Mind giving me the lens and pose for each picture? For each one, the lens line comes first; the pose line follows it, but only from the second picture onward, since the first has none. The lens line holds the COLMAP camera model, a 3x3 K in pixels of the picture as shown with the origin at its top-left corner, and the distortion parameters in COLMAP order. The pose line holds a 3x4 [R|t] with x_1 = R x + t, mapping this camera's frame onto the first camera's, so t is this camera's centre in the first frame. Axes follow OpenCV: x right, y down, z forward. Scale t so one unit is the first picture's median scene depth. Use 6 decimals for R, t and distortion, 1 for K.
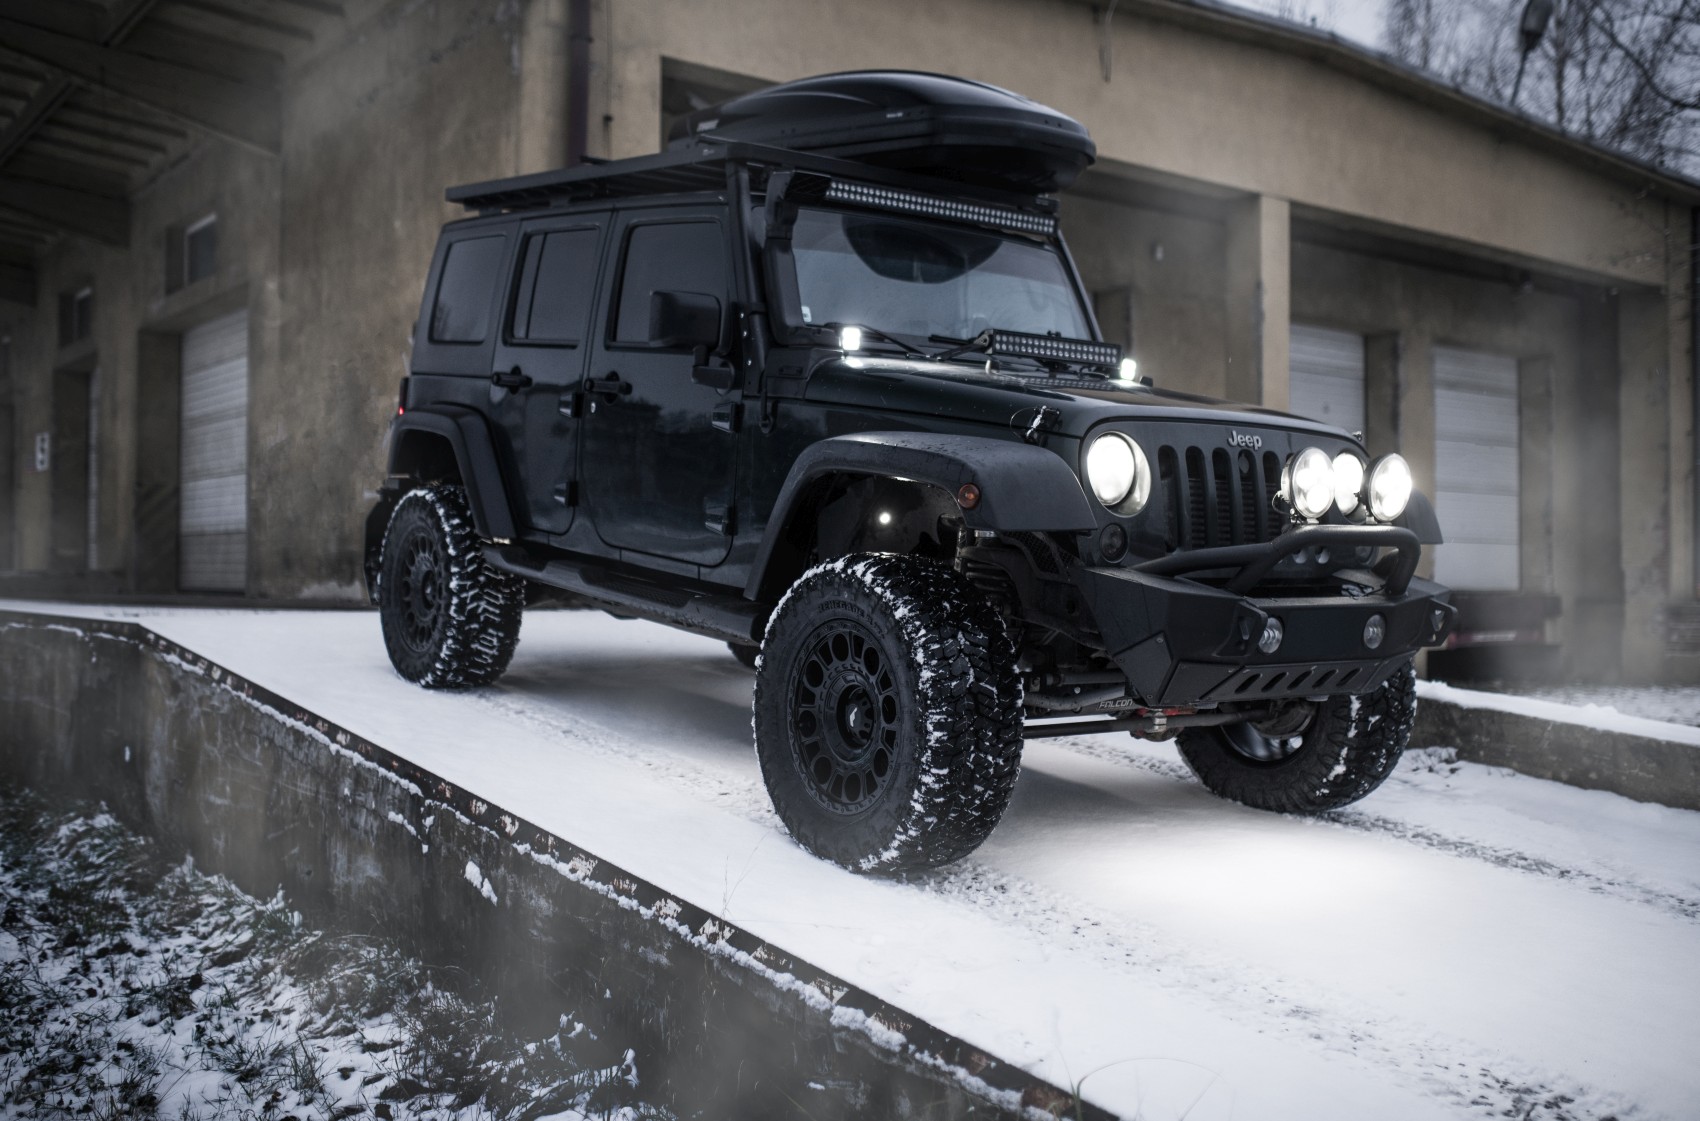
lens RADIAL K [[1633.5, 0, 850.0], [0, 1633.5, 560.5], [0, 0, 1]] dist [-0.081240, 0.115887]
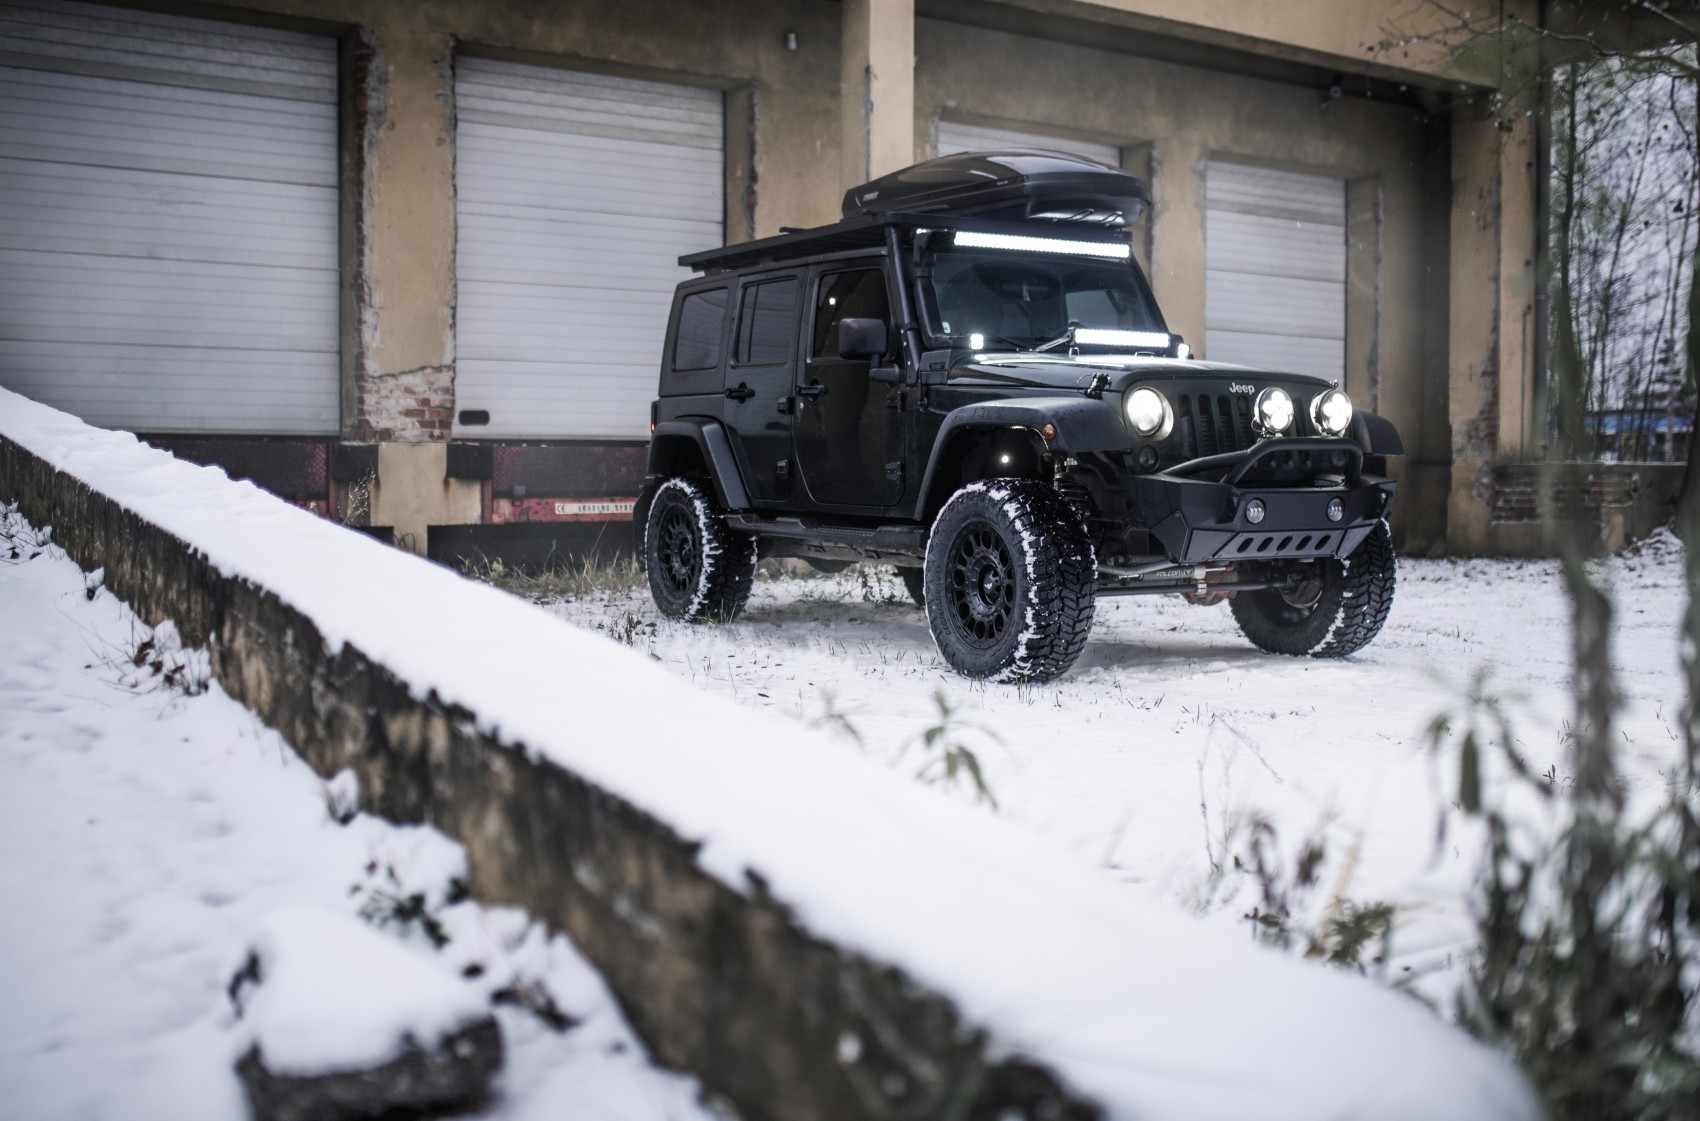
lens RADIAL K [[1712.6, 0, 850.0], [0, 1712.6, 560.5], [0, 0, 1]] dist [-0.083879, 0.132773]
pose [[0.997104, 0.001958, -0.076026, 0.794423], [0.002387, 0.998370, 0.057024, 0.088362], [0.076013, -0.057040, 0.995474, 0.261569]]
